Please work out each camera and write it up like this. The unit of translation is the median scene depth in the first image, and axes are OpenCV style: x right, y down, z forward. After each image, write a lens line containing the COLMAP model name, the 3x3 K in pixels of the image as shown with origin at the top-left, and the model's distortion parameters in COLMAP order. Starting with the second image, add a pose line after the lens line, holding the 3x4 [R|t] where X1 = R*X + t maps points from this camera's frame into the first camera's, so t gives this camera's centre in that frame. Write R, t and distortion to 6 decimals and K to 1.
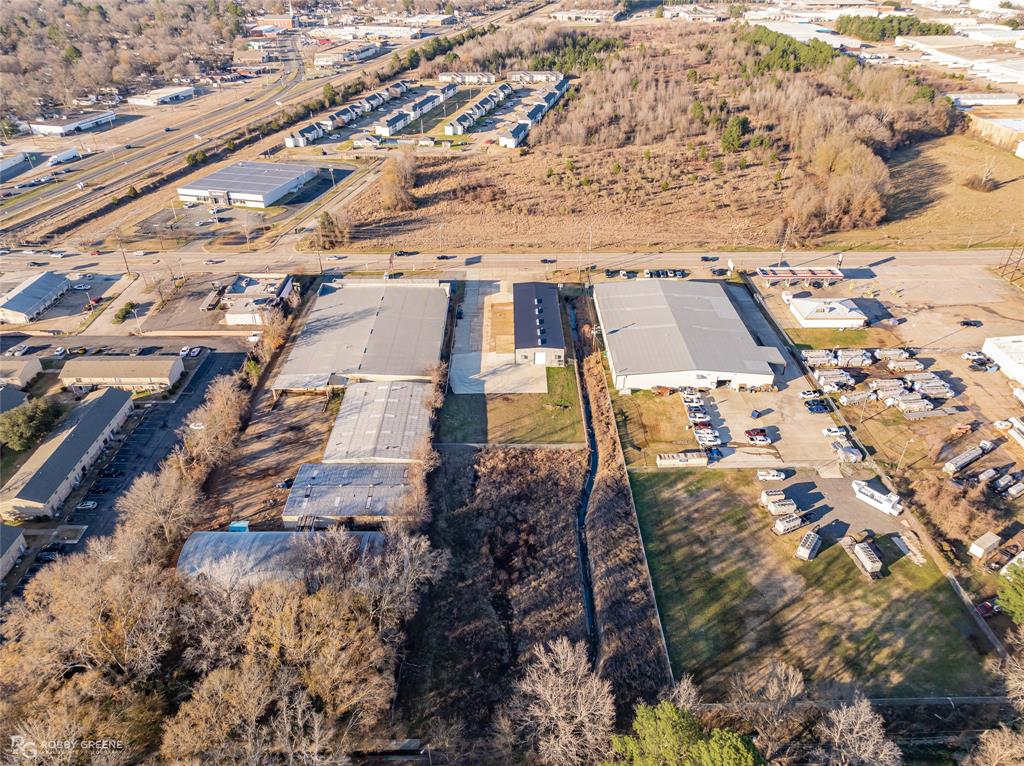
lens RADIAL K [[714.7, 0, 512.9], [0, 714.7, 381.4], [0, 0, 1]] dist [-0.015267, 0.023228]
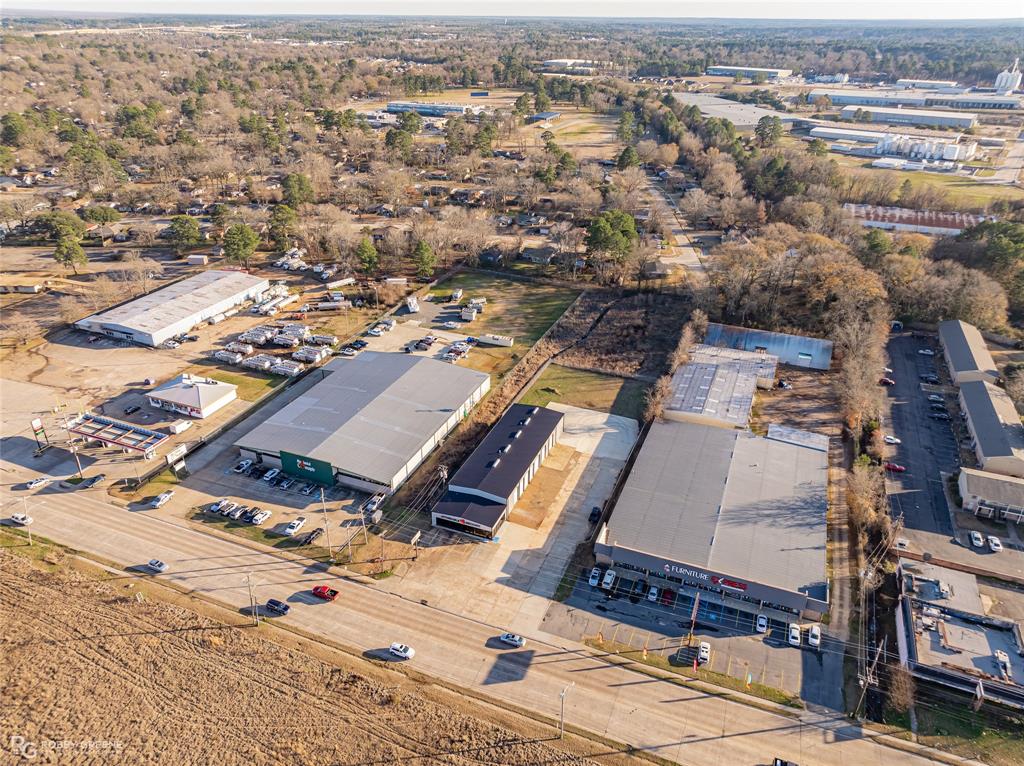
lens RADIAL K [[711.9, 0, 512.9], [0, 711.9, 382.0], [0, 0, 1]] dist [-0.001179, -0.001630]
pose [[-0.924655, -0.184756, 0.332984, -0.201456], [0.194789, 0.521891, 0.830474, -0.727730], [-0.327216, 0.832764, -0.446581, 1.209817]]
